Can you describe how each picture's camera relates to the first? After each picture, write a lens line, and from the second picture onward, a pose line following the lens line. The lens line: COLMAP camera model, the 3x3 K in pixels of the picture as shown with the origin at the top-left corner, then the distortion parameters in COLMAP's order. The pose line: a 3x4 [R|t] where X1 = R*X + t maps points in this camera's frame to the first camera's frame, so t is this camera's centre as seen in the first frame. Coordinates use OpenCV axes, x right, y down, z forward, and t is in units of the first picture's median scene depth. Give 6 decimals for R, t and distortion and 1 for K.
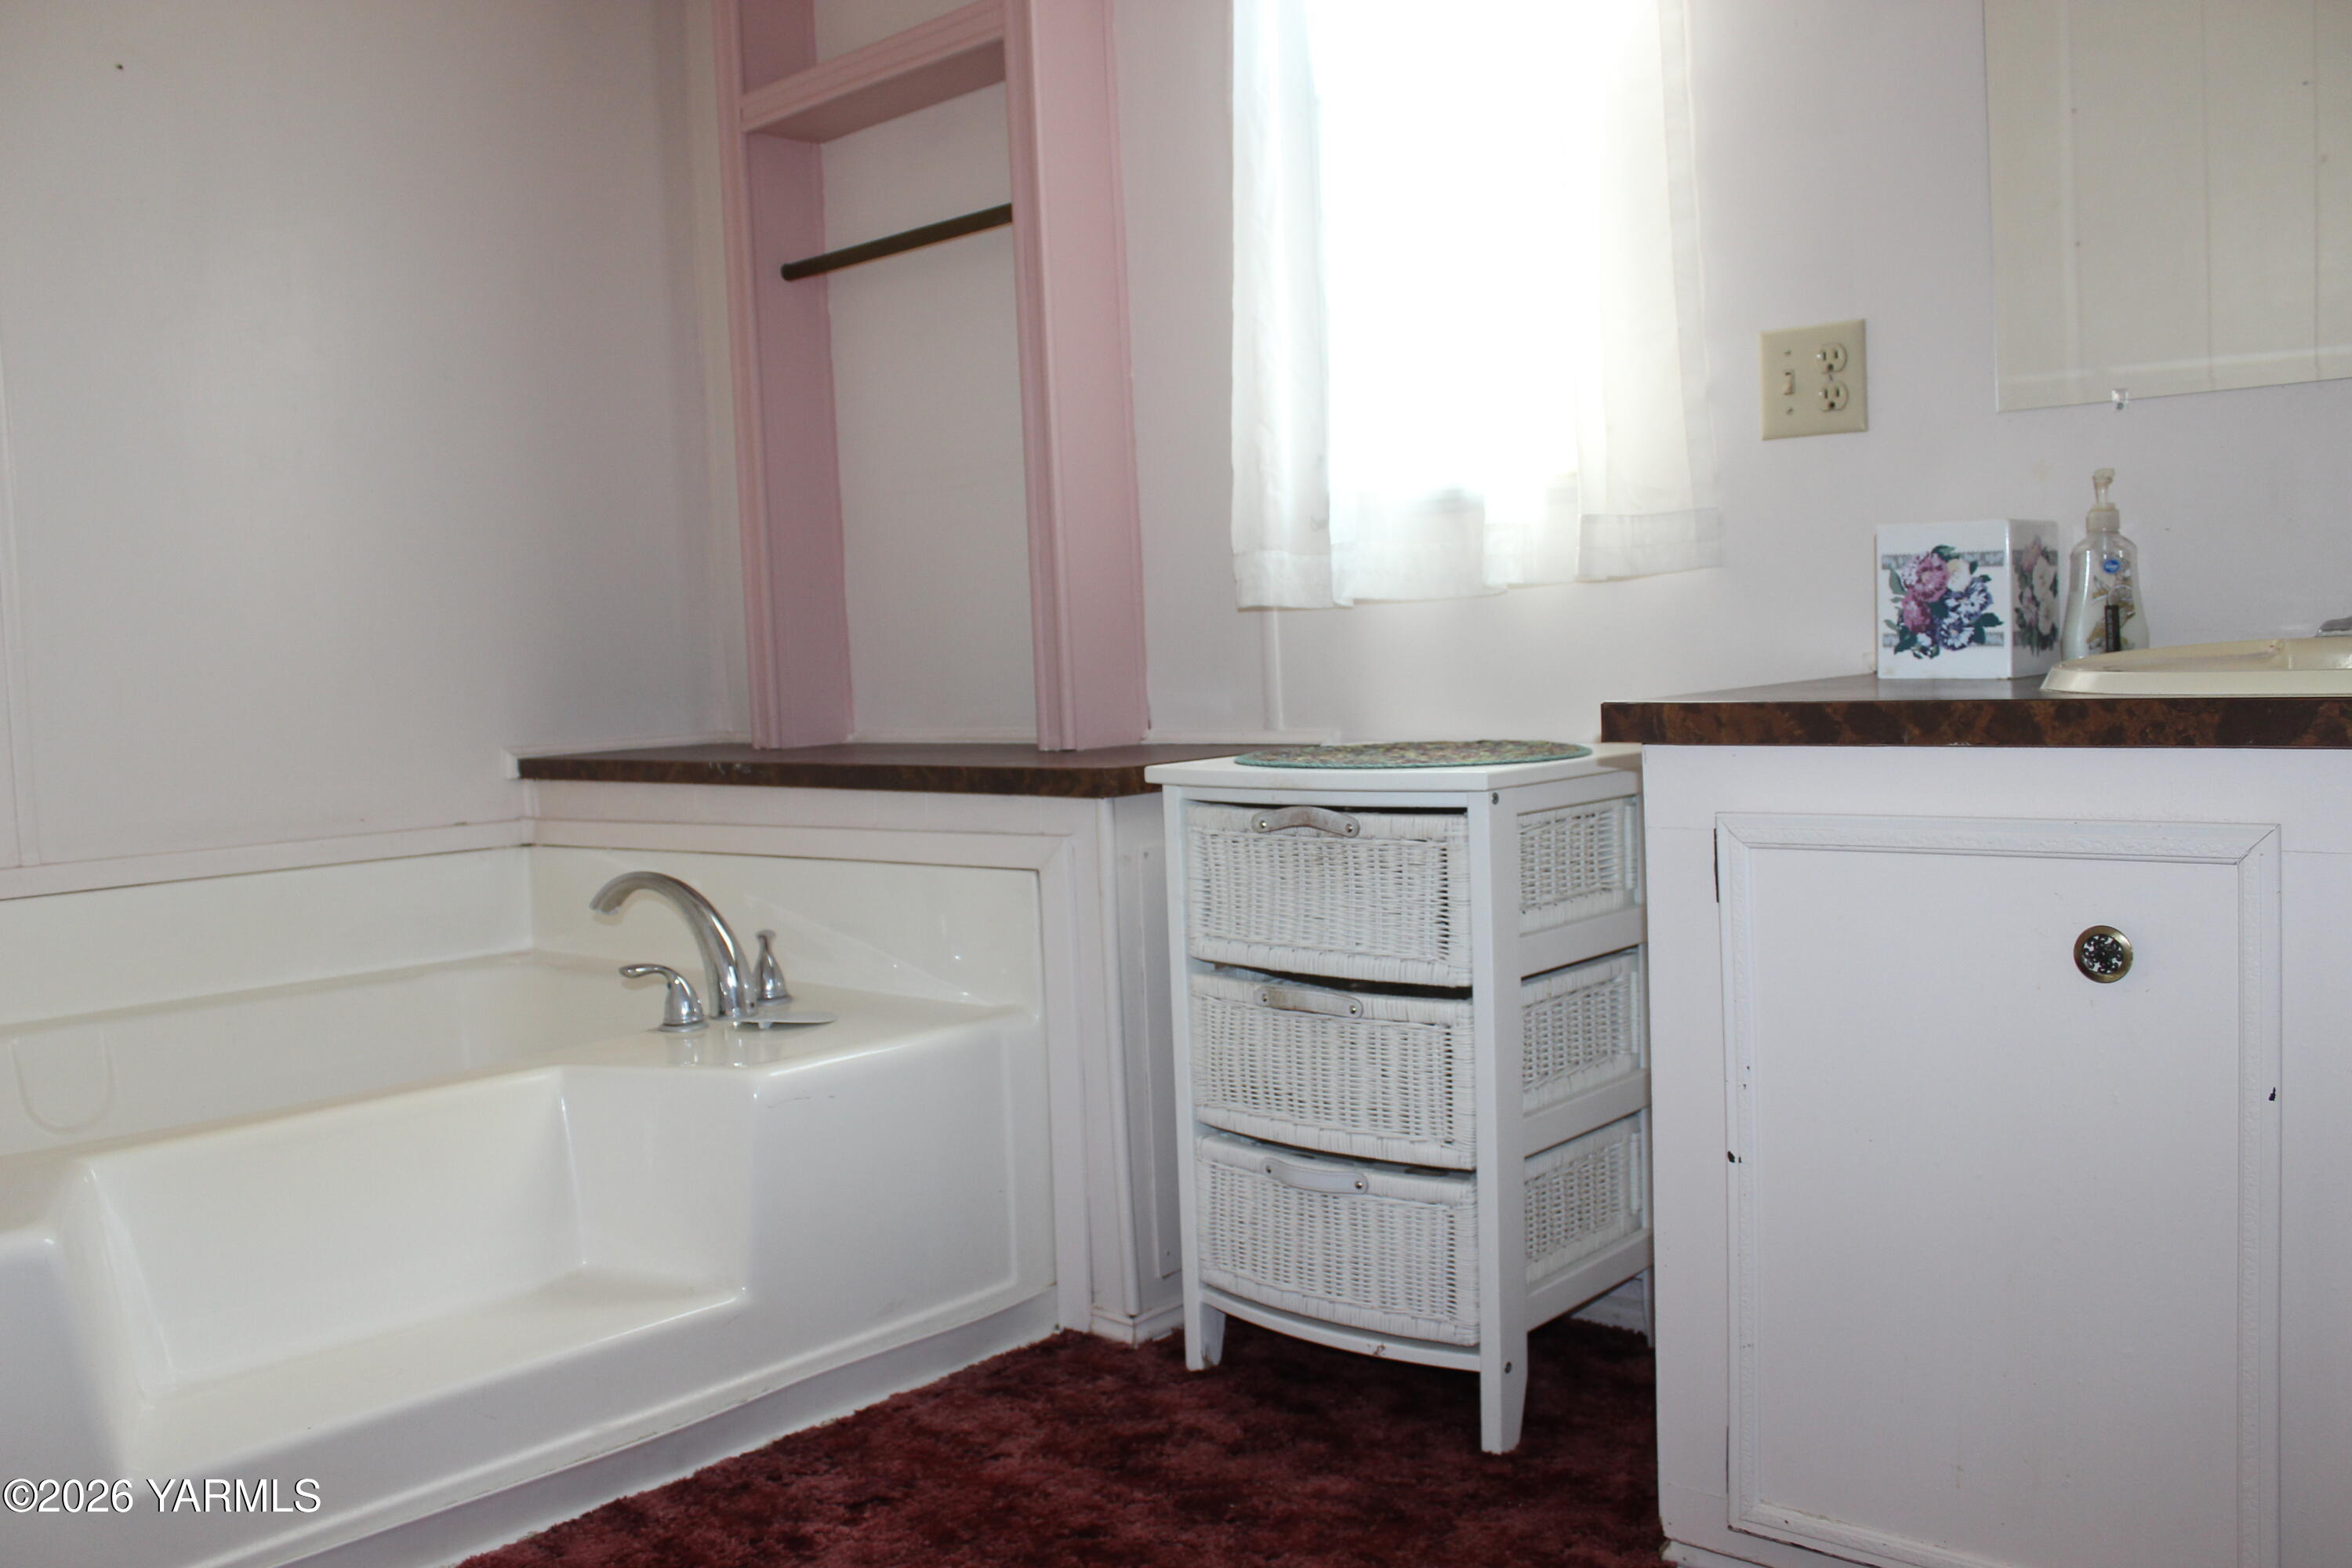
lens RADIAL K [[1977.9, 0, 1172.6], [0, 1977.9, 766.7], [0, 0, 1]] dist [-0.147491, 0.116074]
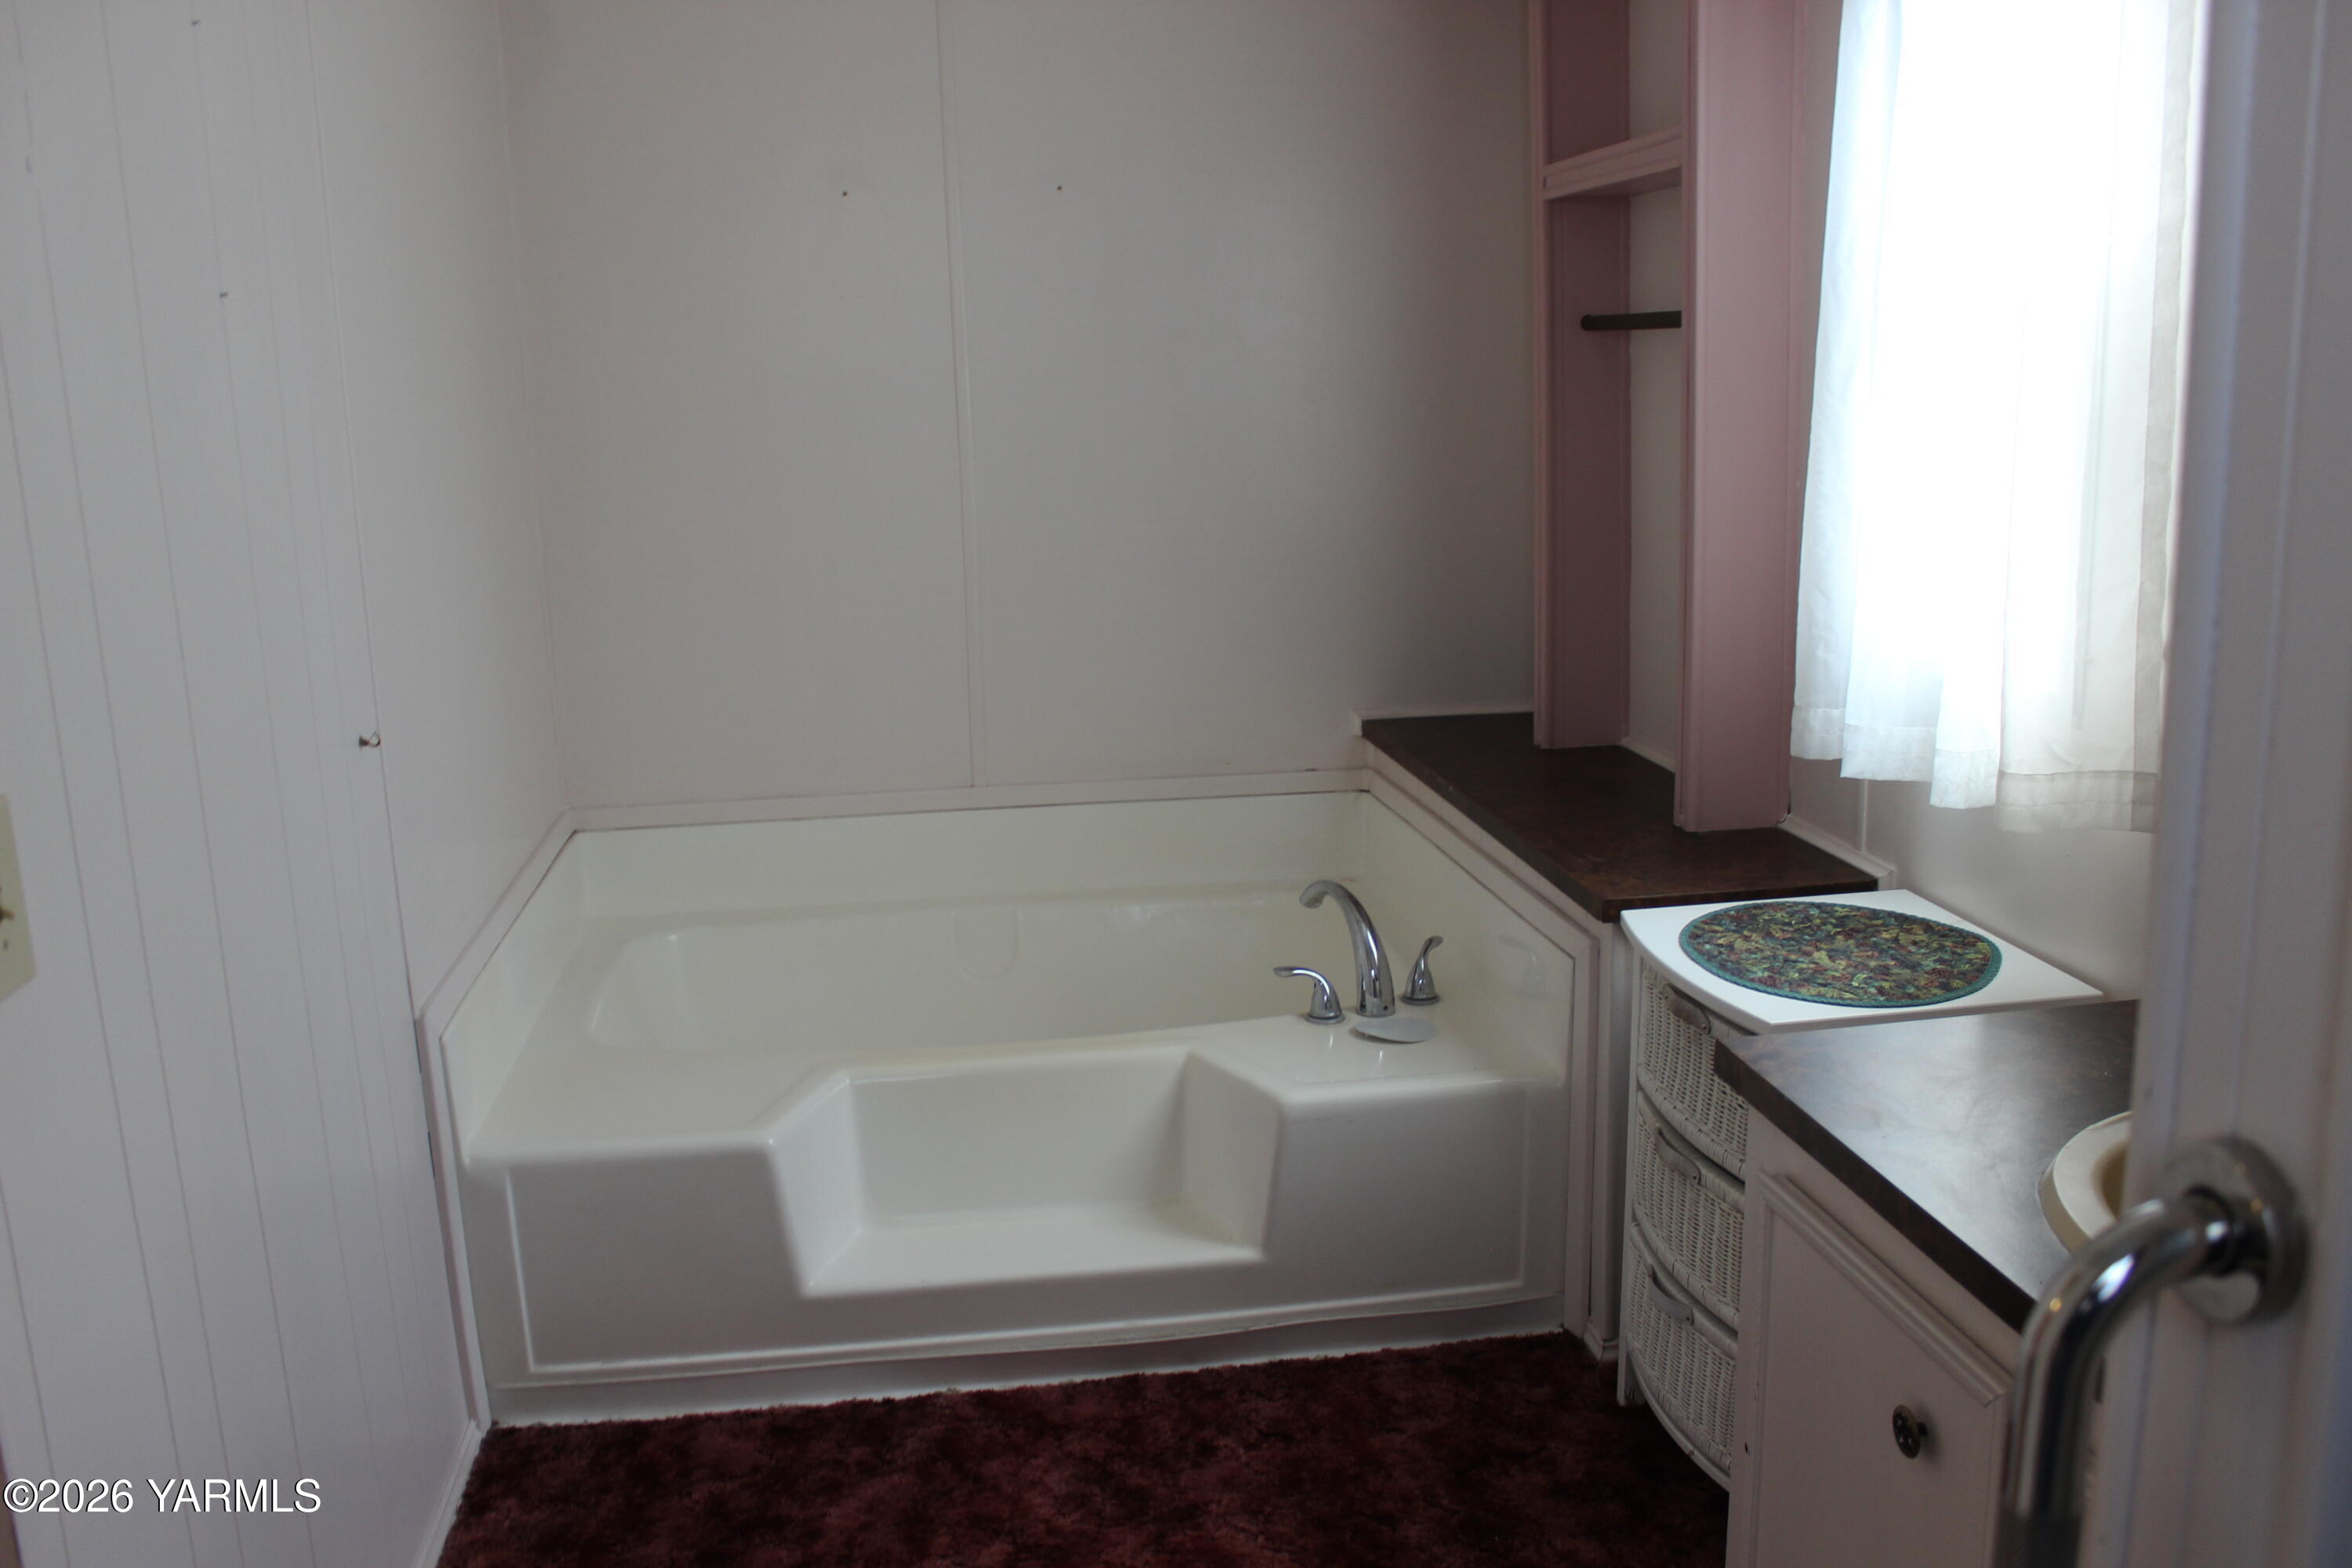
lens RADIAL K [[1977.9, 0, 1170.6], [0, 1977.9, 783.7], [0, 0, 1]] dist [-0.147491, 0.116074]
pose [[0.783889, 0.156161, -0.600942, 0.524347], [-0.053282, 0.981204, 0.185474, -0.311763], [0.618610, -0.113371, 0.777475, -0.052956]]
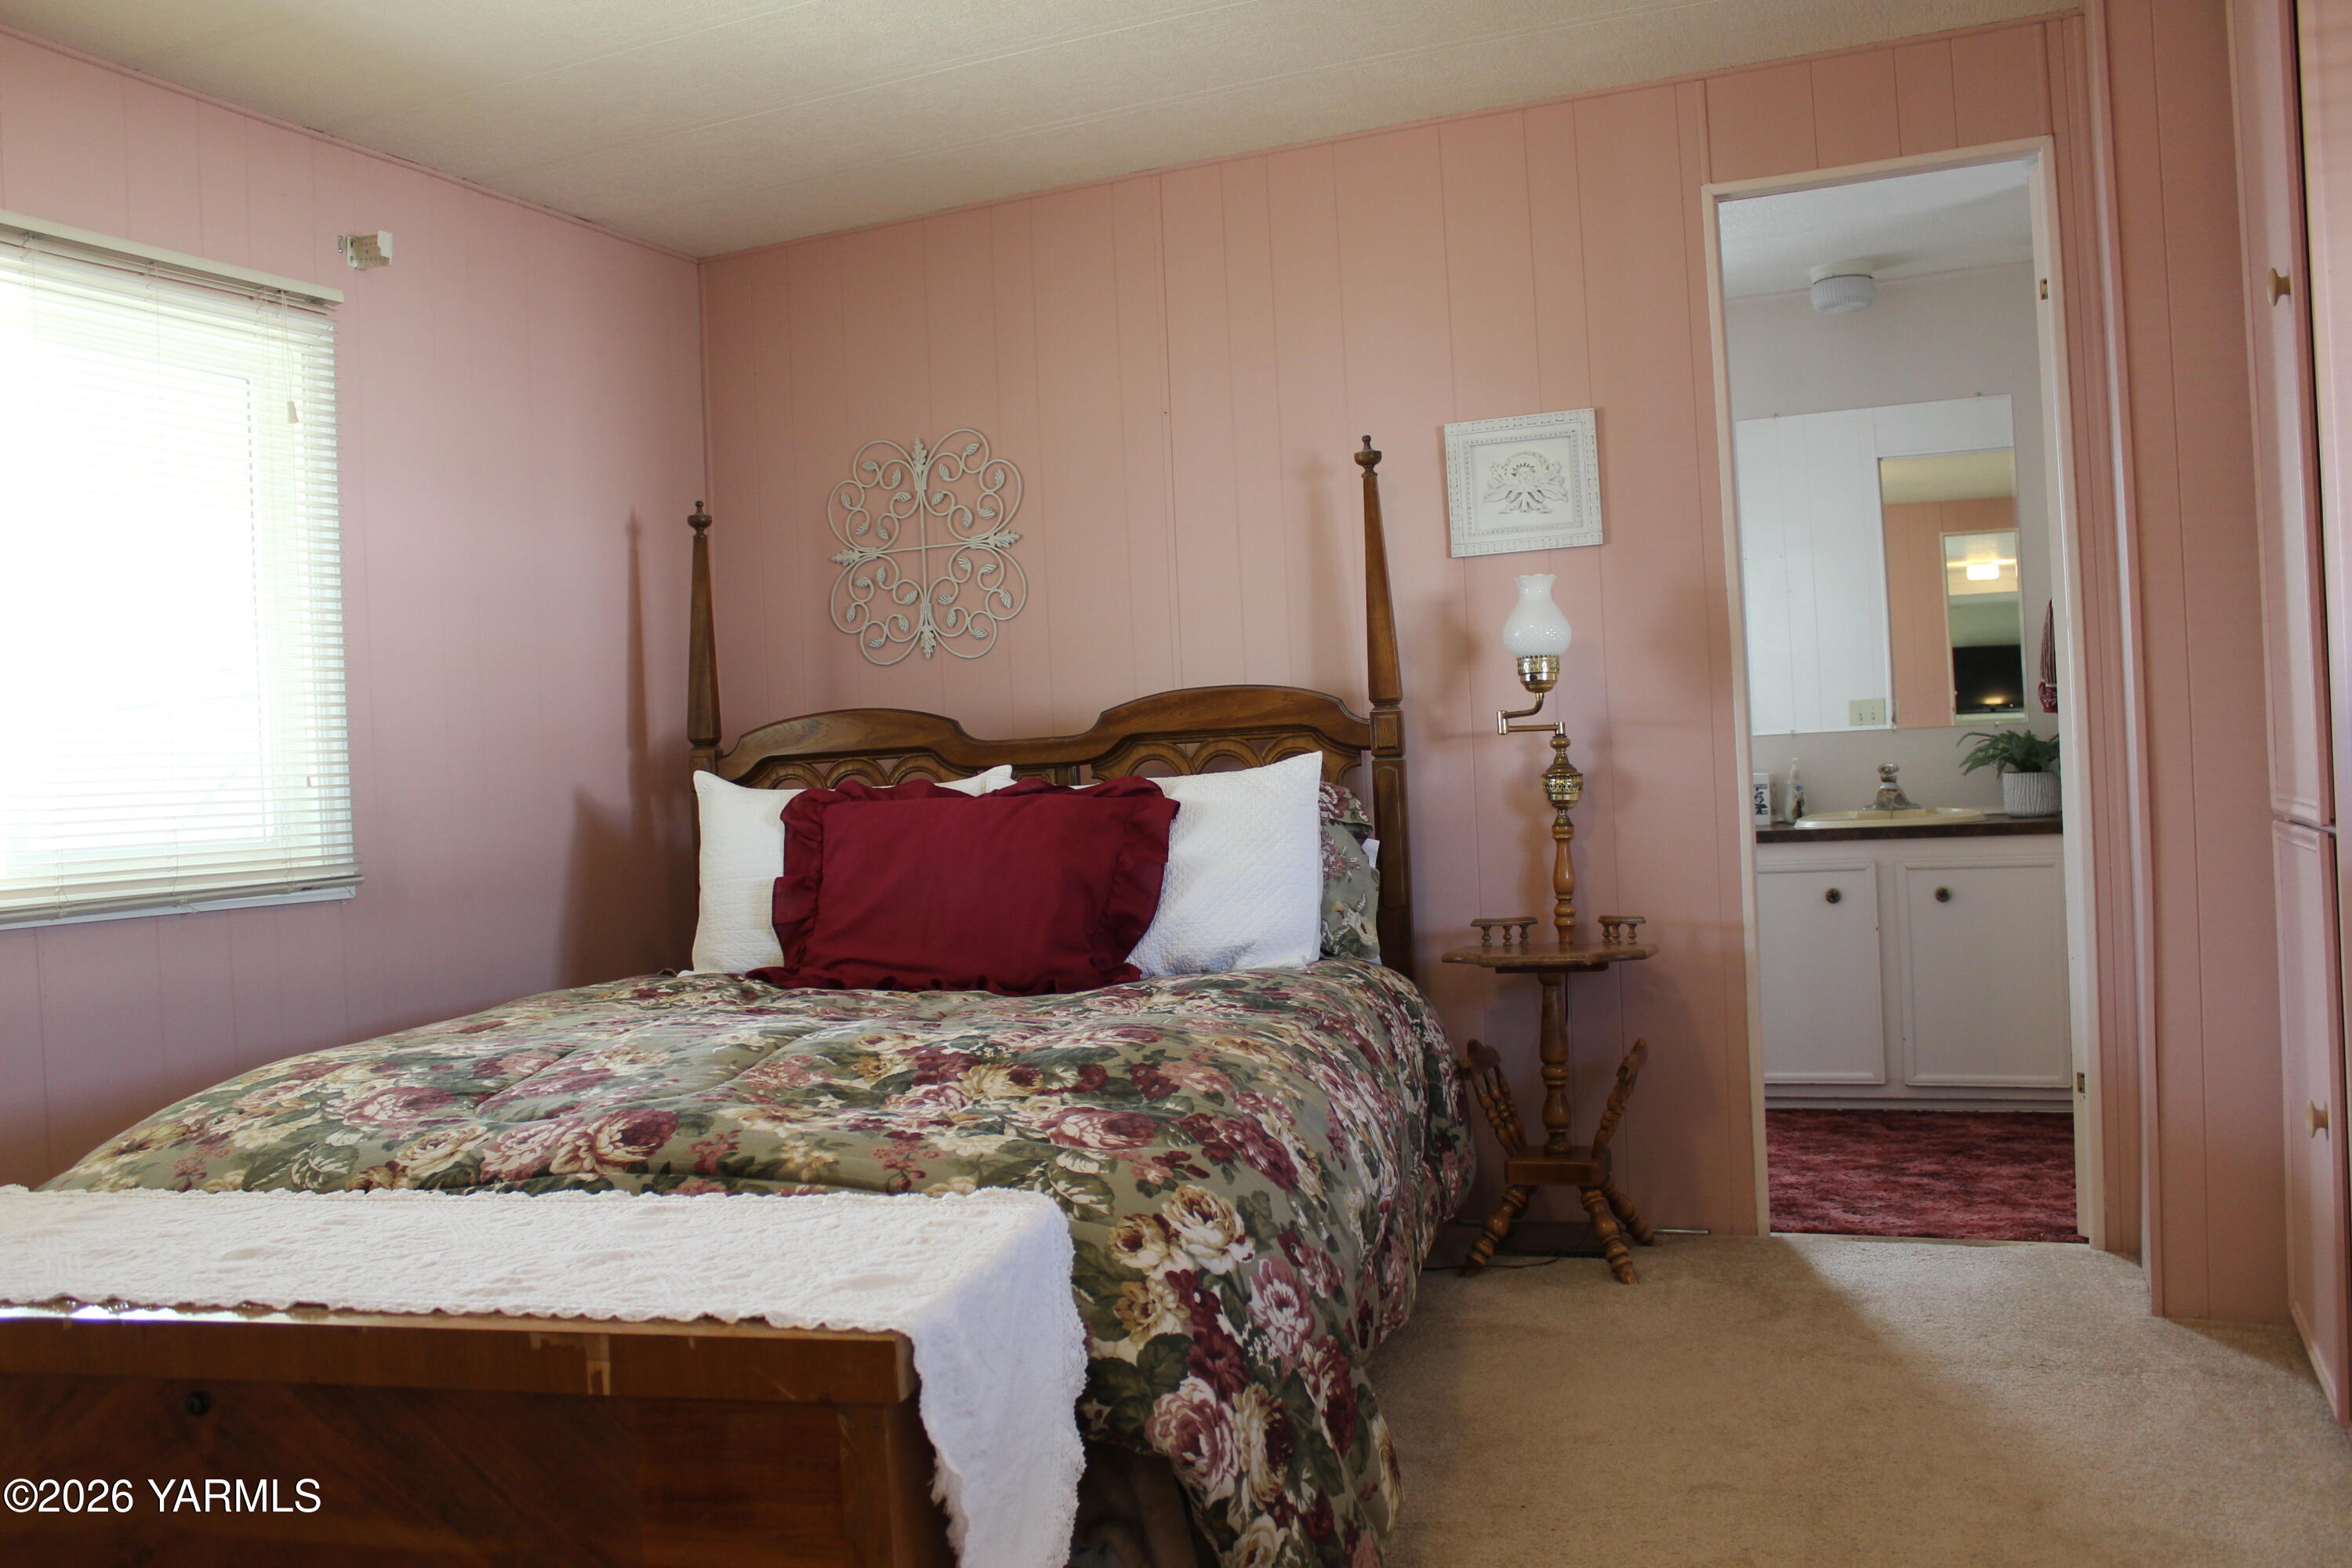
lens RADIAL K [[1977.9, 0, 1167.9], [0, 1977.9, 777.2], [0, 0, 1]] dist [-0.147491, 0.116074]
pose [[0.950301, -0.002924, 0.311320, -1.374931], [0.027636, 0.996801, -0.074997, 0.081416], [-0.310105, 0.079873, 0.947341, -1.579332]]
